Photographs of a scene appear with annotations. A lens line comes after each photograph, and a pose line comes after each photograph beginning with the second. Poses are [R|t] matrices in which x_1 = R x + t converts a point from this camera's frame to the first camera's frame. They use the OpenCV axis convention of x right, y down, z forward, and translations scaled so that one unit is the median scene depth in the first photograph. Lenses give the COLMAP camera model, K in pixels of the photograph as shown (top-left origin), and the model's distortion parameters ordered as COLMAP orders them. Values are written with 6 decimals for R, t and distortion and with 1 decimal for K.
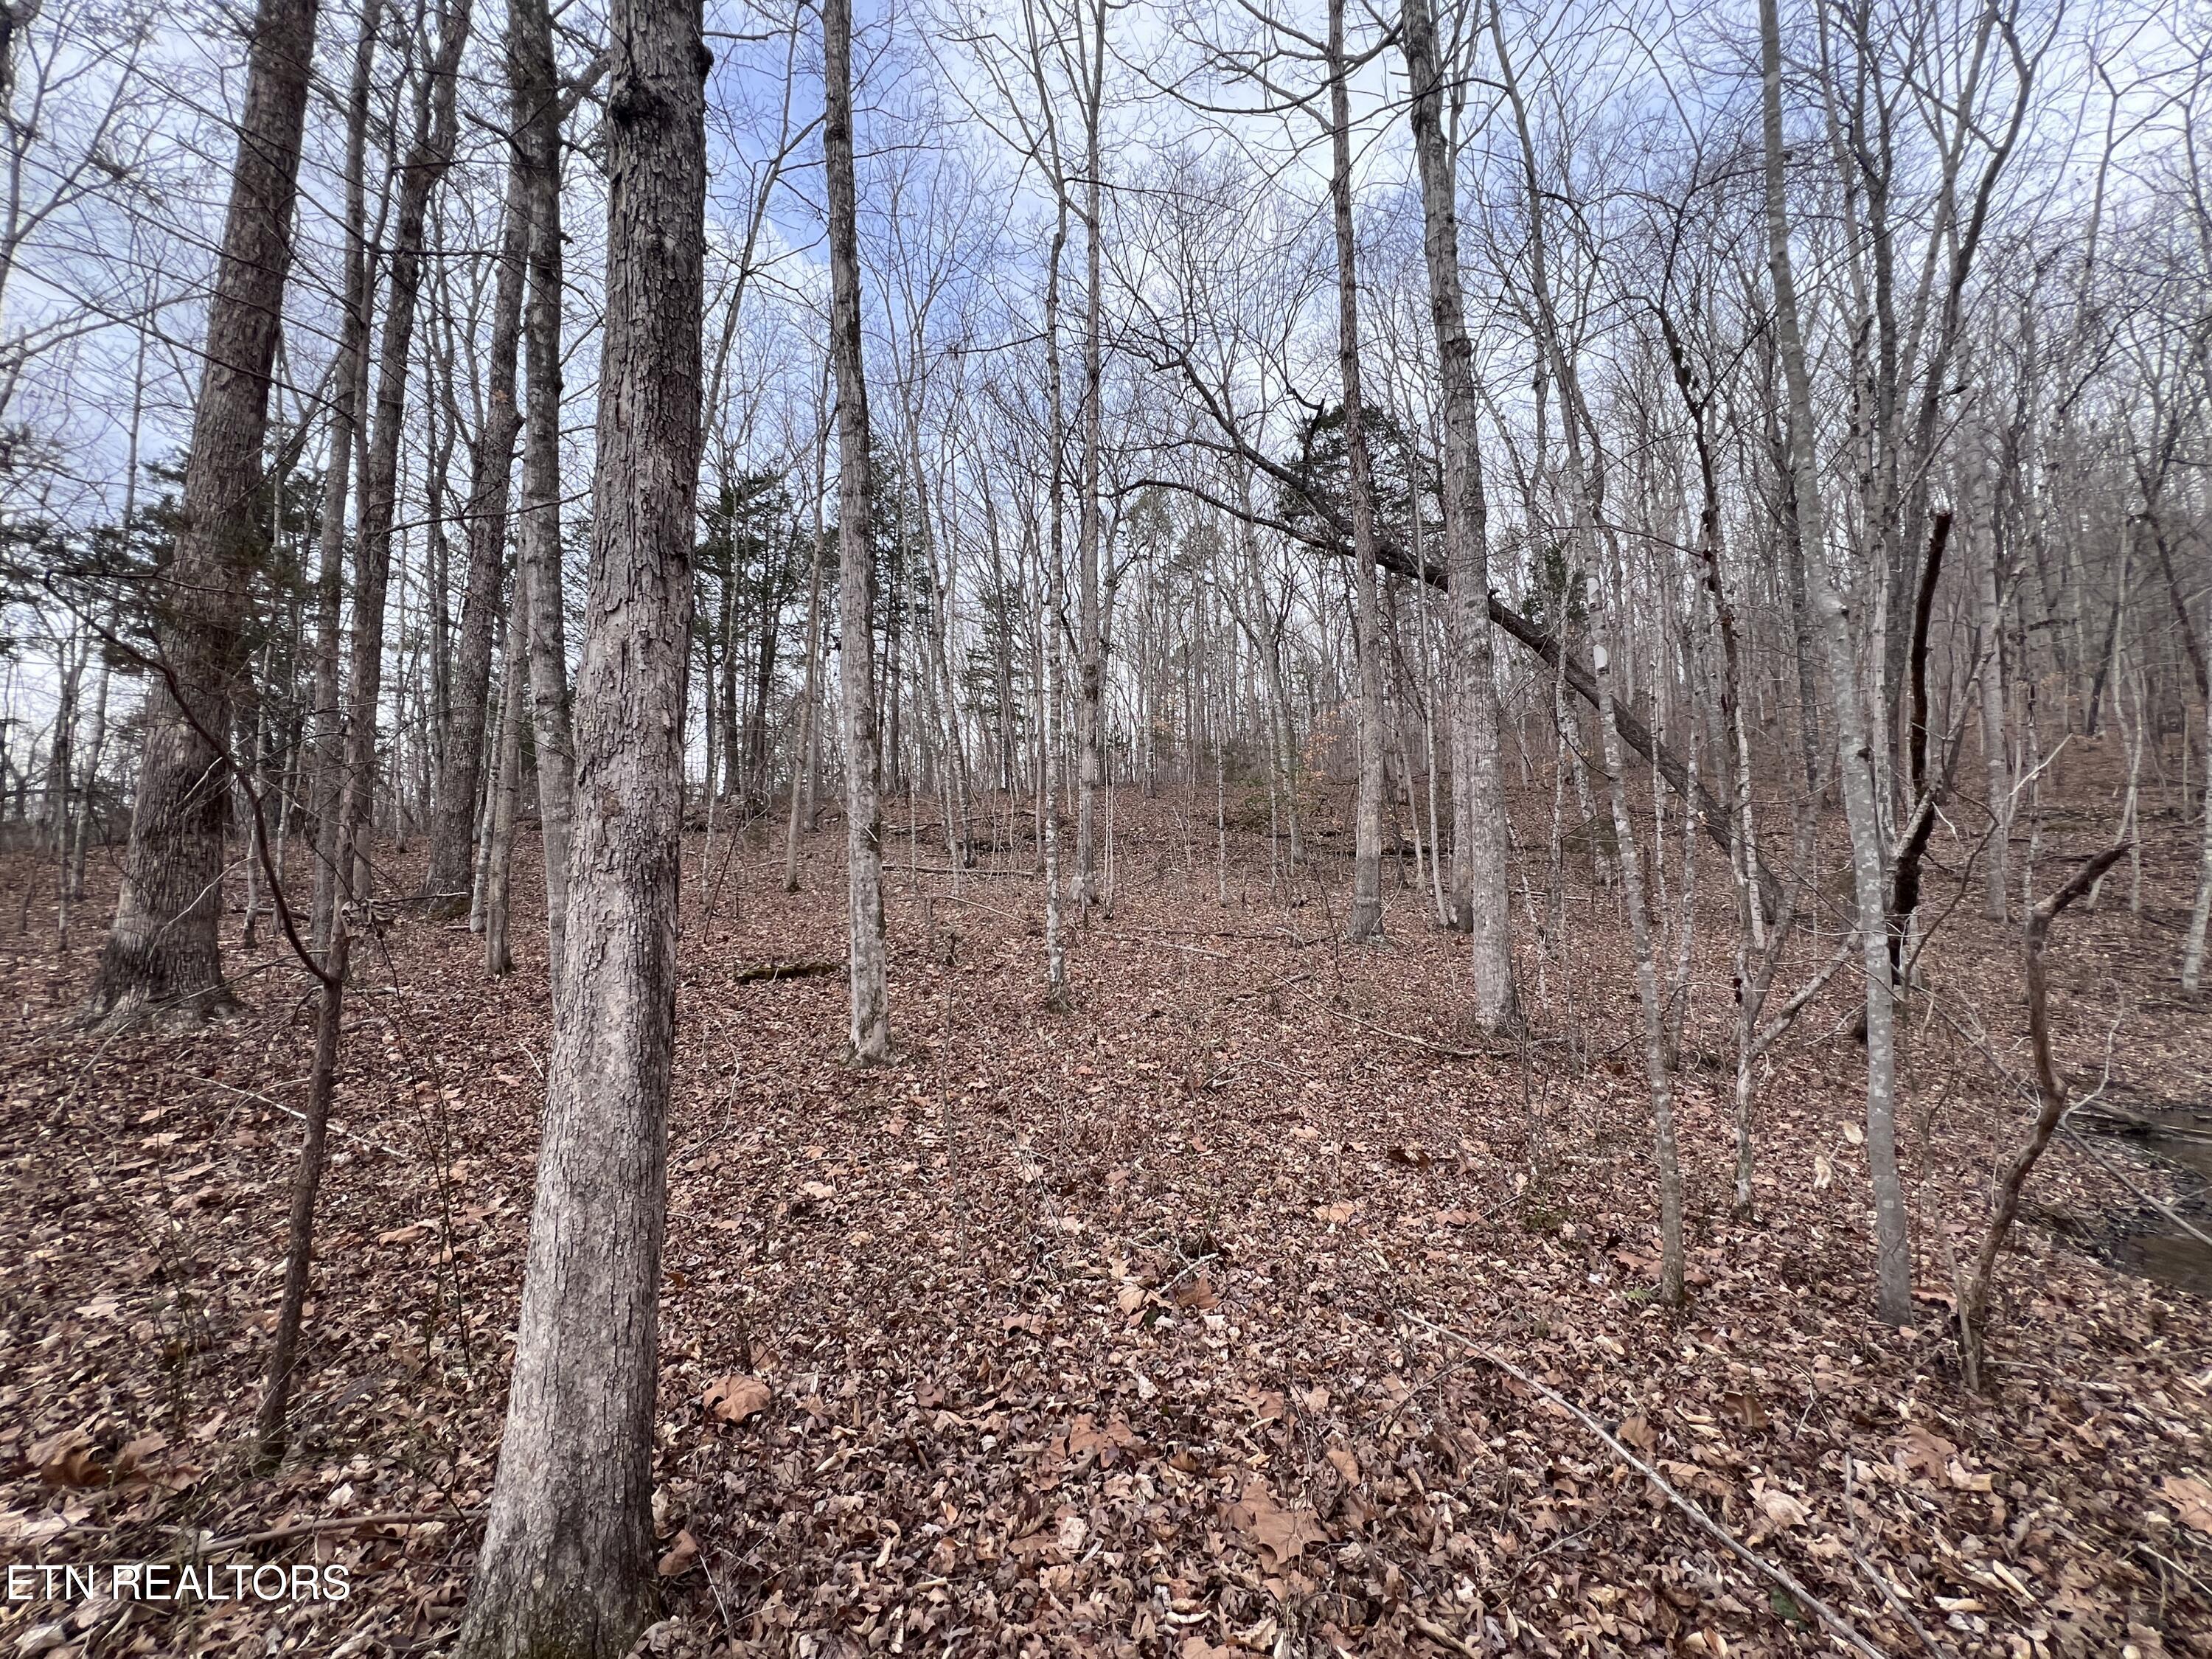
lens RADIAL K [[885.4, 0, 1101.4], [0, 885.4, 831.9], [0, 0, 1]] dist [0.000670, 0.000117]
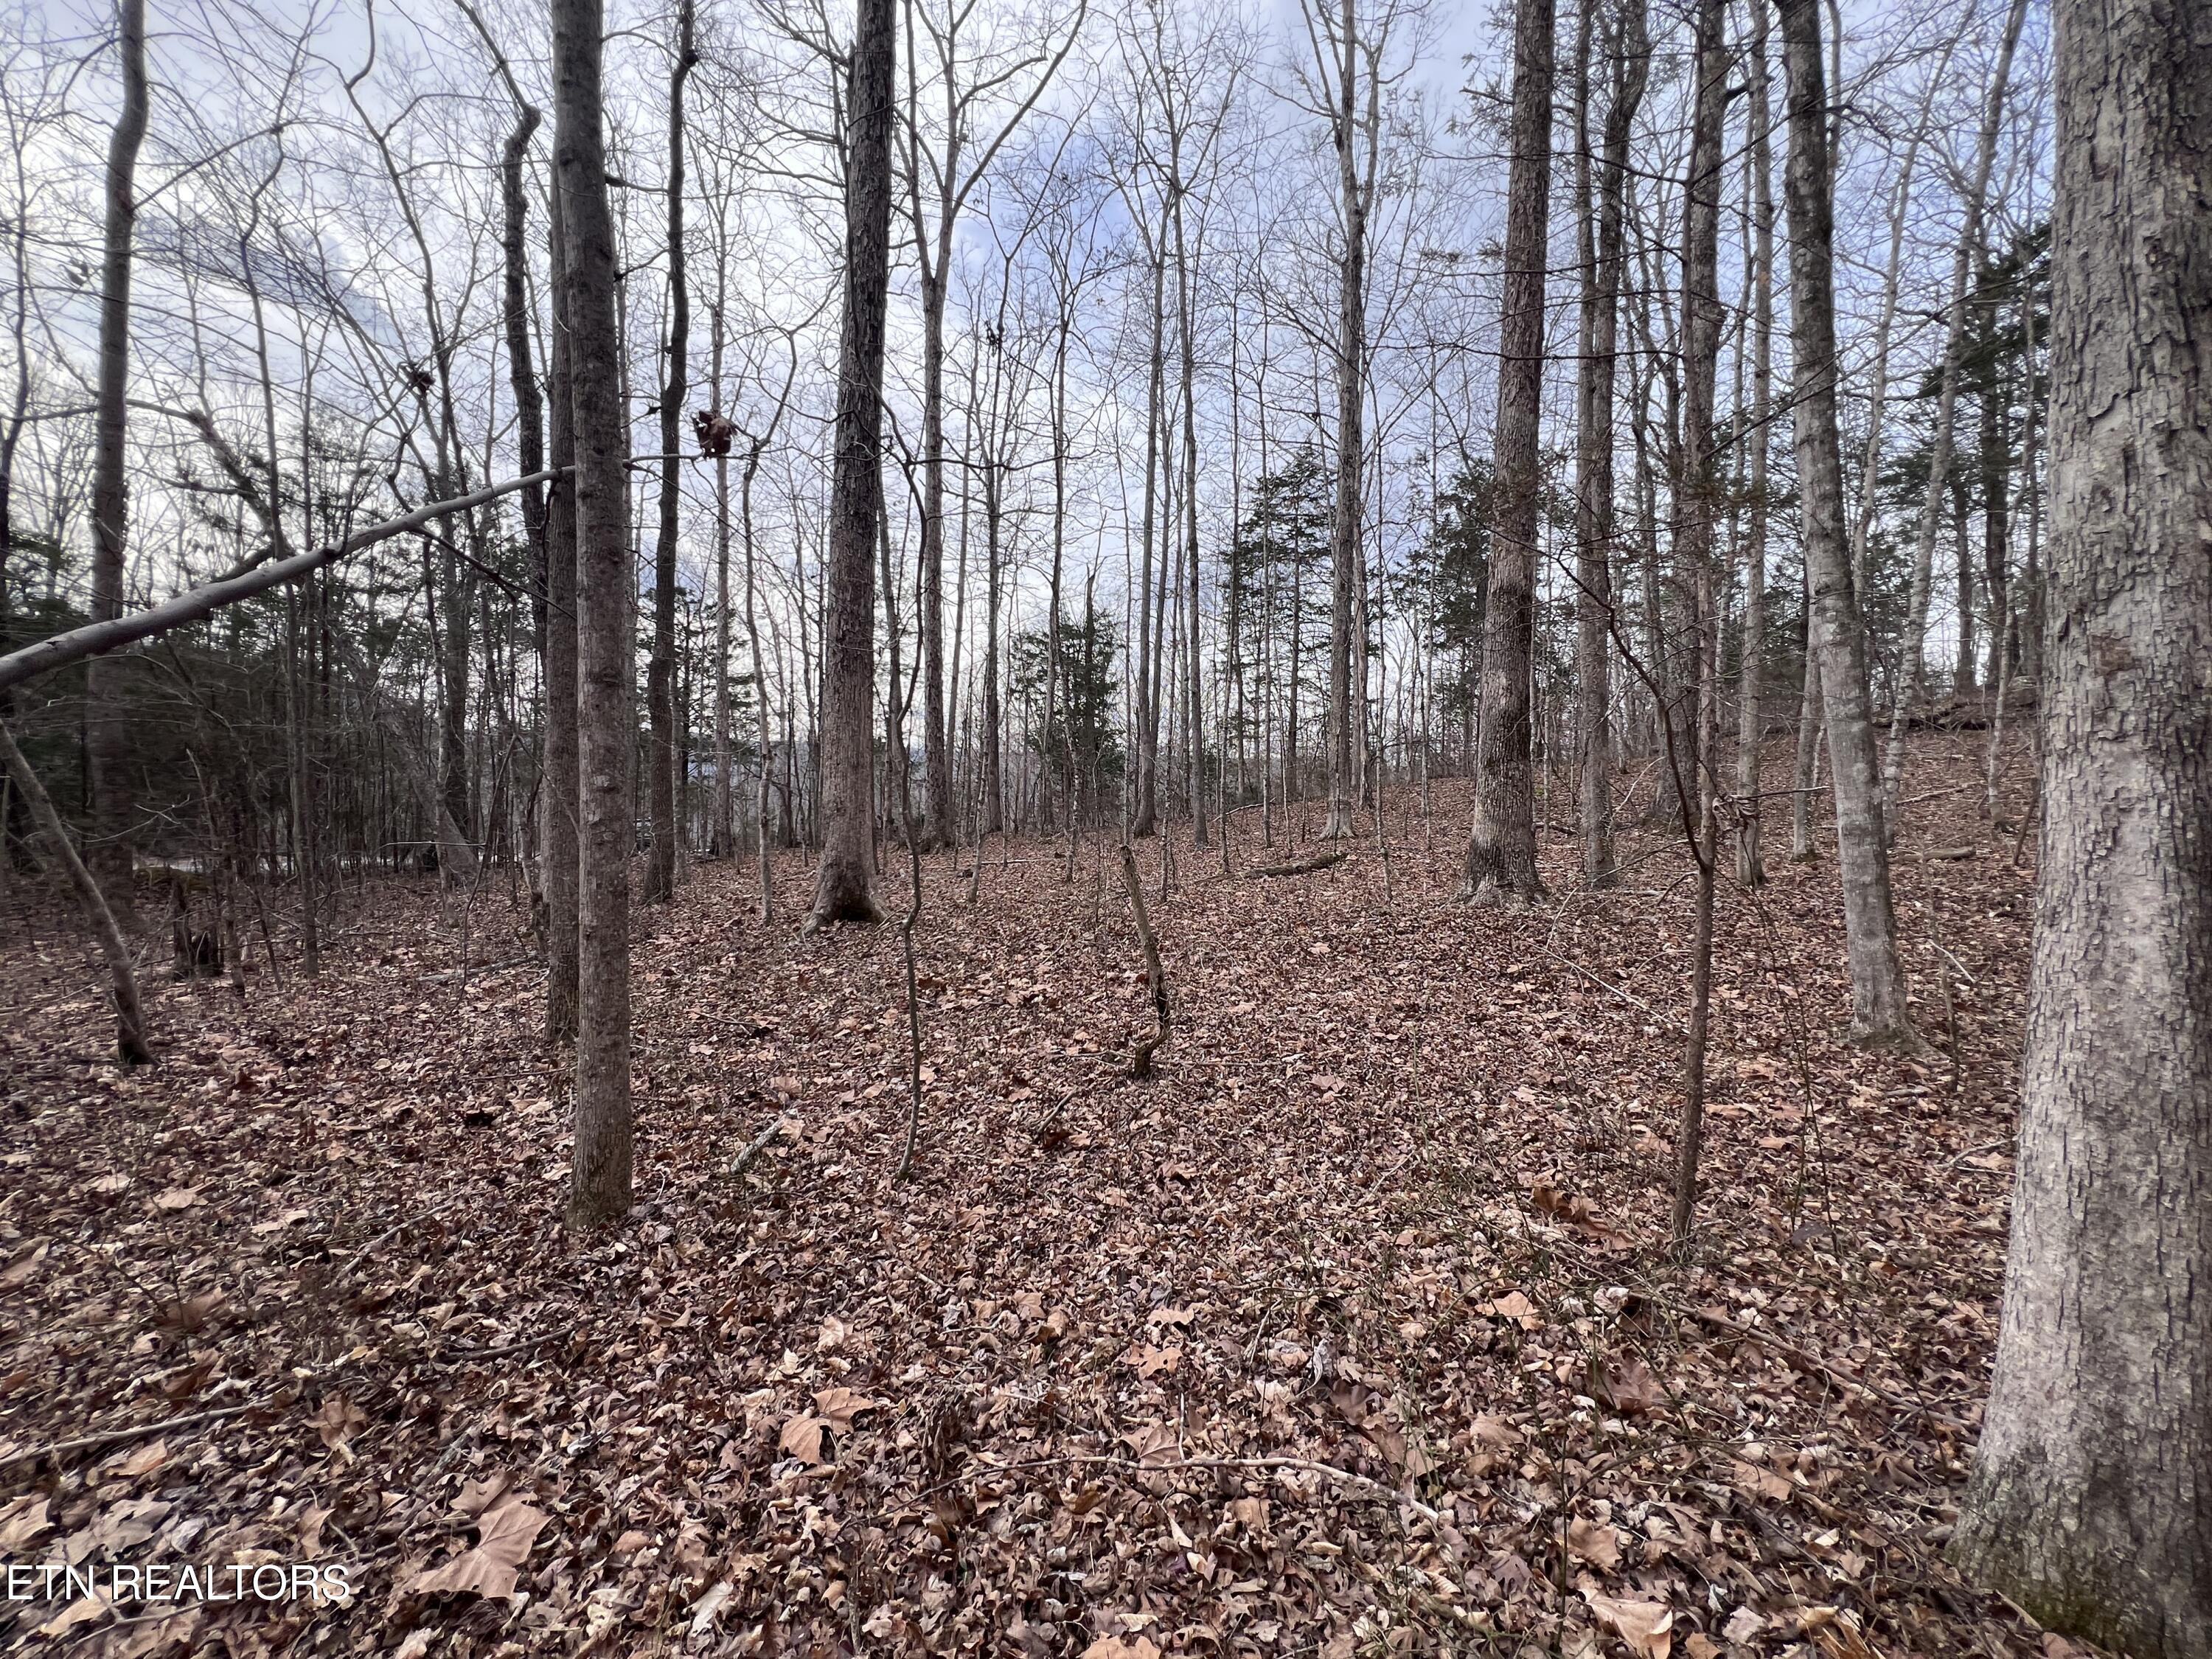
lens RADIAL K [[885.4, 0, 1104.2], [0, 885.4, 835.6], [0, 0, 1]] dist [0.000670, 0.000117]
pose [[0.384830, 0.014061, -0.922880, -0.080187], [0.071752, 0.996402, 0.045101, 0.014253], [0.920194, -0.083575, 0.382436, -0.084551]]
